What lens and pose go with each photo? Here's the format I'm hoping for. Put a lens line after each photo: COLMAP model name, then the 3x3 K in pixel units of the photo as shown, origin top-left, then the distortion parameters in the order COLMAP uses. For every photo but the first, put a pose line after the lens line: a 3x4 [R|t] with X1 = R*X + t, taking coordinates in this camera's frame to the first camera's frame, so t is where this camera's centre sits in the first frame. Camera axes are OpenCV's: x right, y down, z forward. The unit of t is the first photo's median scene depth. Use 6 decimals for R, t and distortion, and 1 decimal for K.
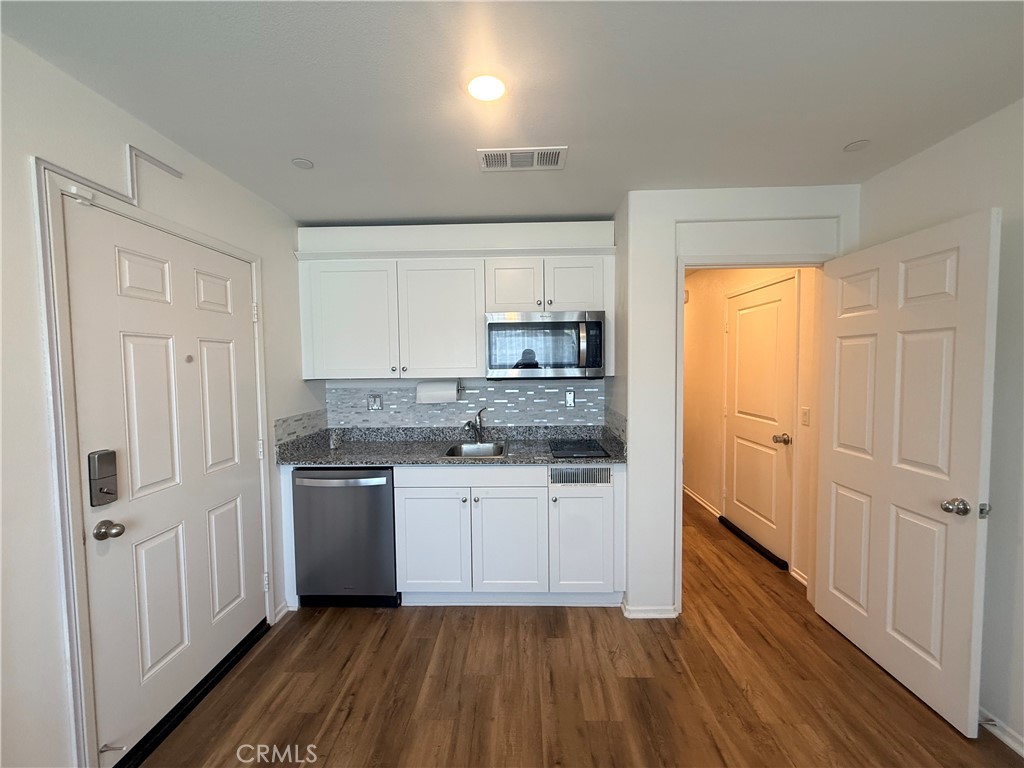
lens RADIAL K [[408.5, 0, 511.1], [0, 408.5, 384.3], [0, 0, 1]] dist [-0.000819, 0.000635]
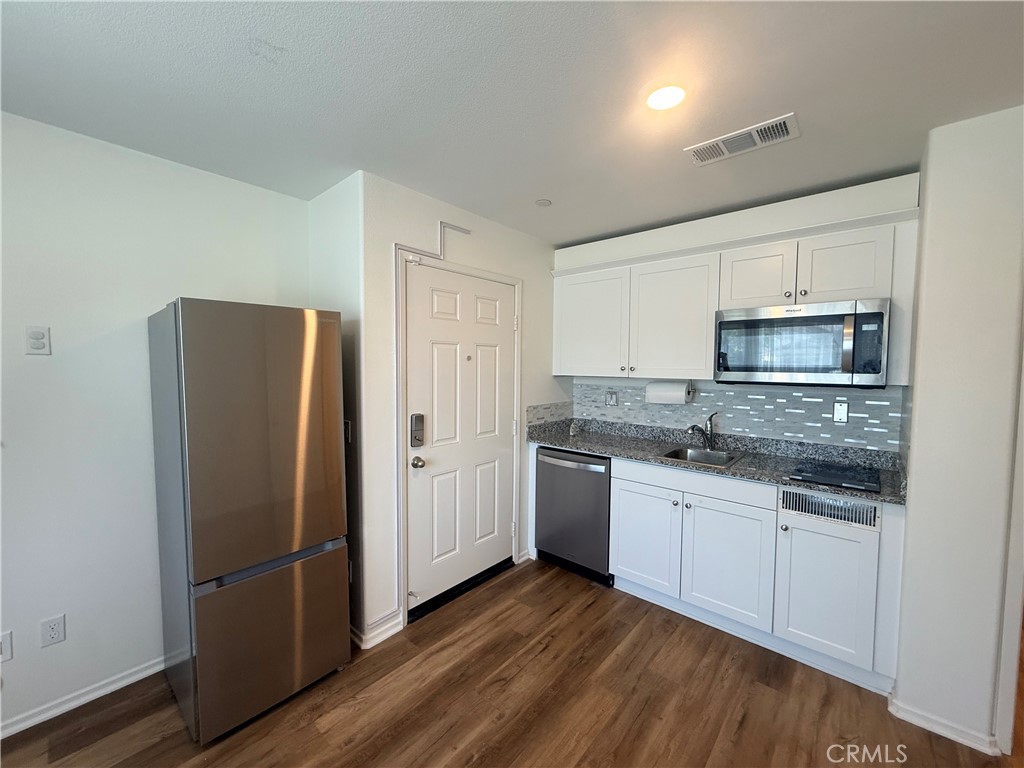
lens RADIAL K [[408.5, 0, 511.1], [0, 408.5, 384.3], [0, 0, 1]] dist [-0.000819, 0.000635]
pose [[0.768713, 0.050232, -0.637619, 0.211584], [-0.048070, 0.998629, 0.020720, -0.005142], [0.637785, 0.014723, 0.770073, -0.017217]]
